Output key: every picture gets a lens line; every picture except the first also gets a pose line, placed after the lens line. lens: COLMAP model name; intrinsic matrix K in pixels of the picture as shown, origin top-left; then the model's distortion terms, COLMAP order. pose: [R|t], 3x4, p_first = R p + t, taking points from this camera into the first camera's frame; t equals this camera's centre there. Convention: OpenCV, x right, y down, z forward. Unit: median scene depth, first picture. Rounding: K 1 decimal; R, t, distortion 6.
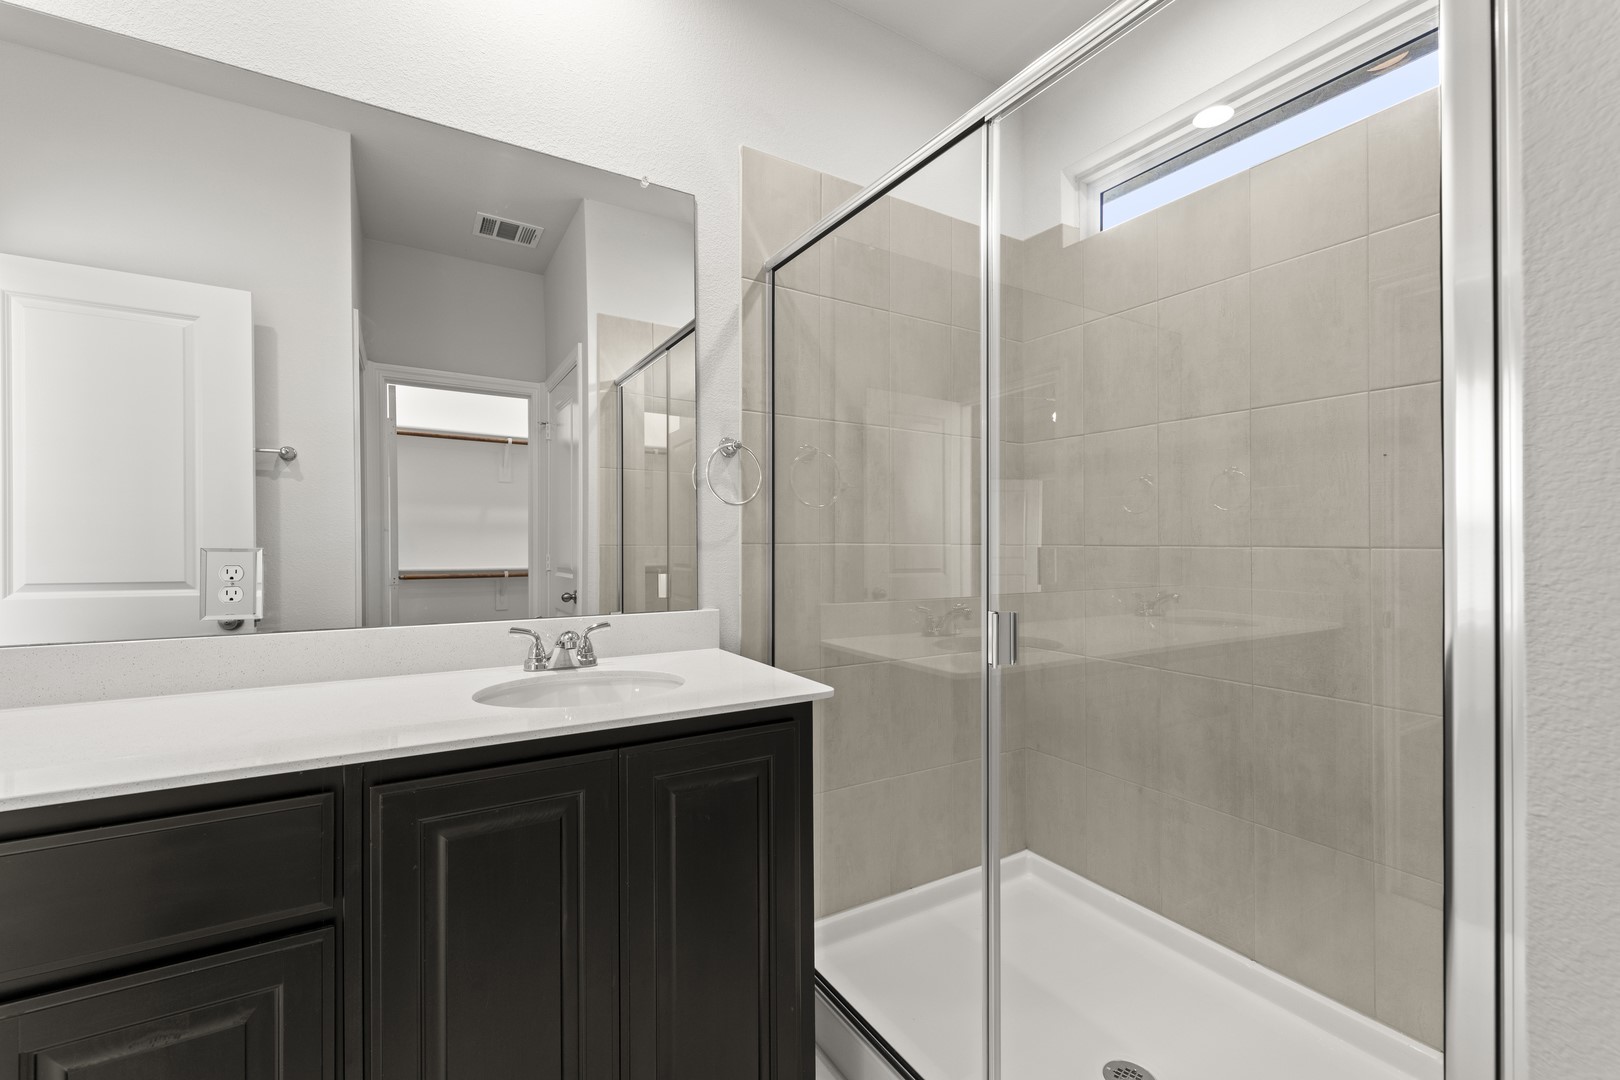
lens RADIAL K [[681.5, 0, 783.6], [0, 681.5, 519.2], [0, 0, 1]] dist [0.001039, 0.000239]
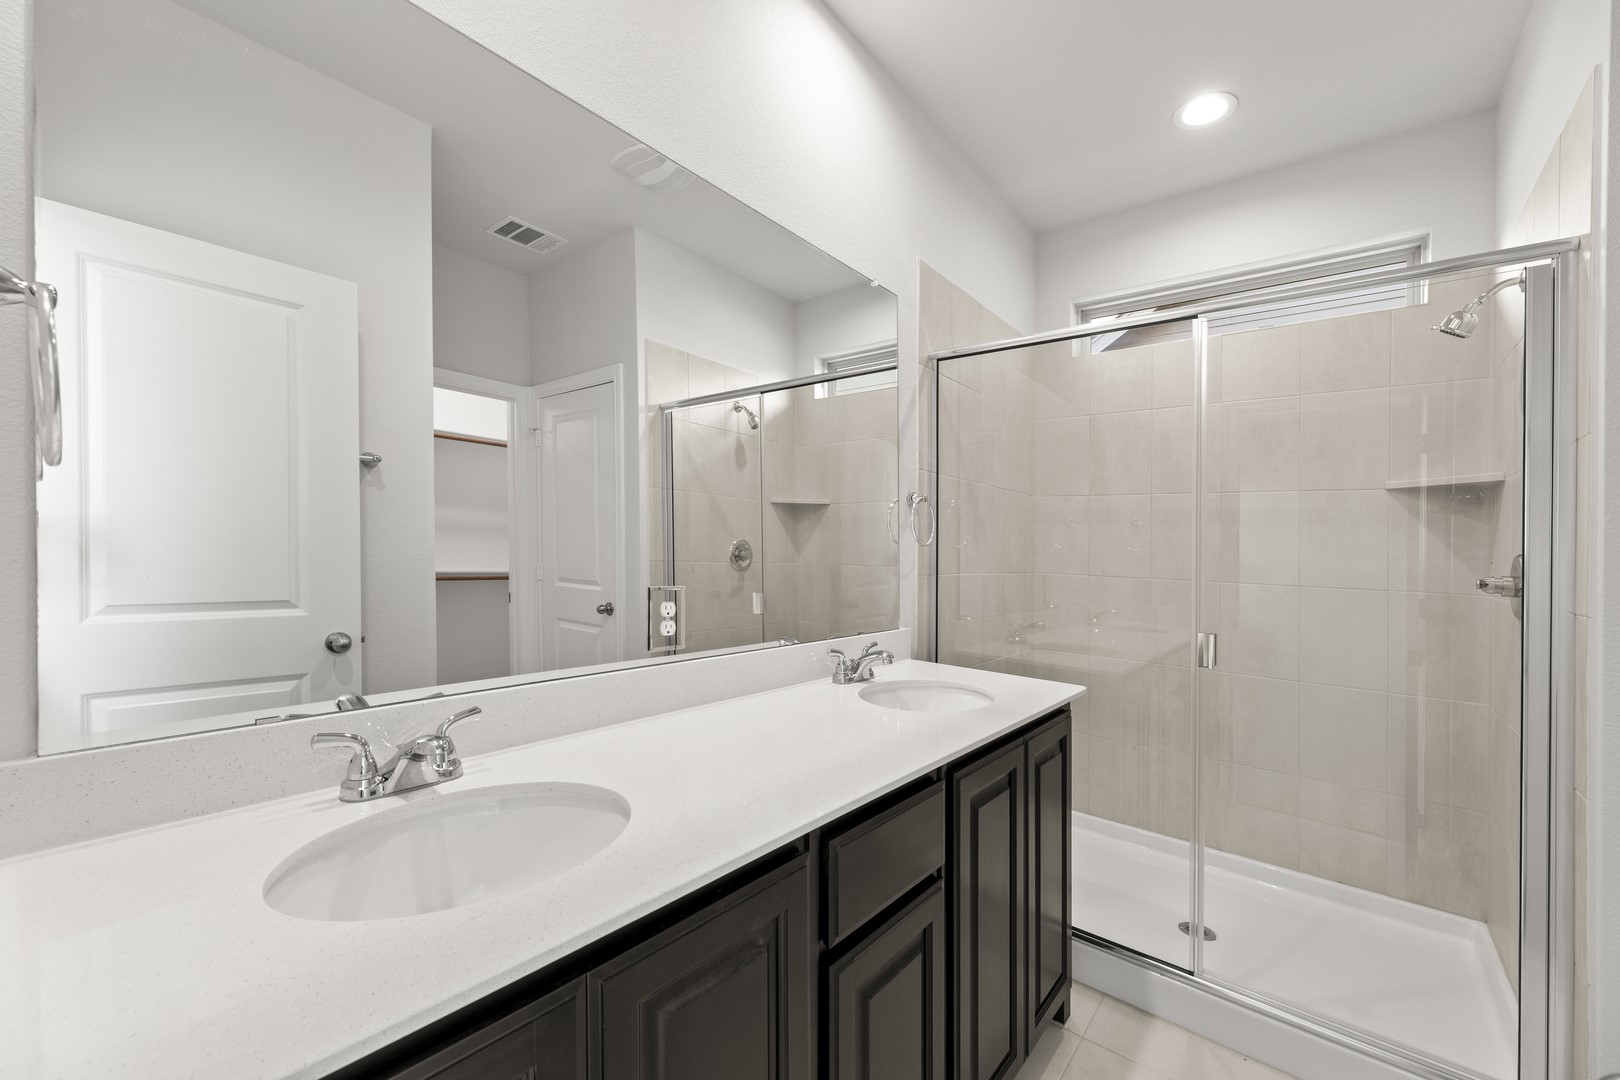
lens RADIAL K [[651.8, 0, 819.2], [0, 651.8, 519.8], [0, 0, 1]] dist [-0.000657, -0.000204]
pose [[0.937141, 0.044405, 0.346113, -0.581486], [-0.044355, 0.998983, -0.008068, -0.044217], [-0.346119, -0.007791, 0.938158, -0.062370]]
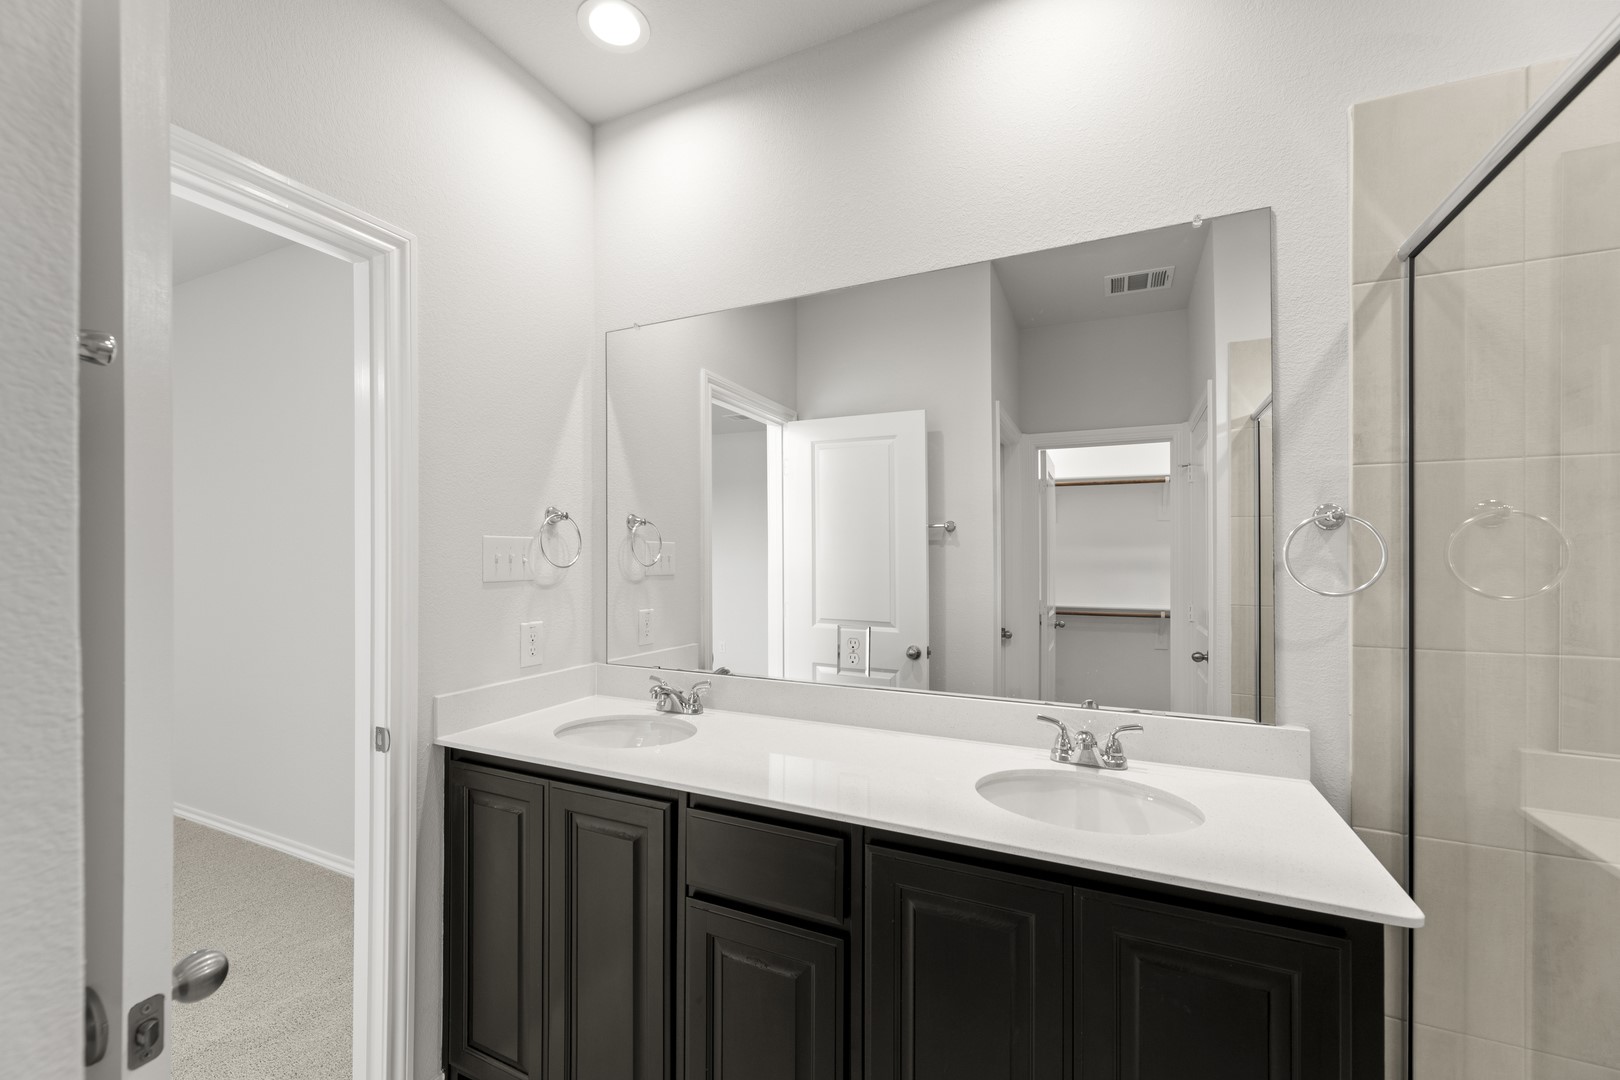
lens RADIAL K [[635.3, 0, 810.0], [0, 635.3, 540.0], [0, 0, 1]] dist [-0.003220, -0.000226]
pose [[0.565340, -0.025987, -0.824448, 0.162265], [0.030675, 0.999475, -0.010469, -0.083074], [0.824287, -0.019372, 0.565840, 0.108035]]
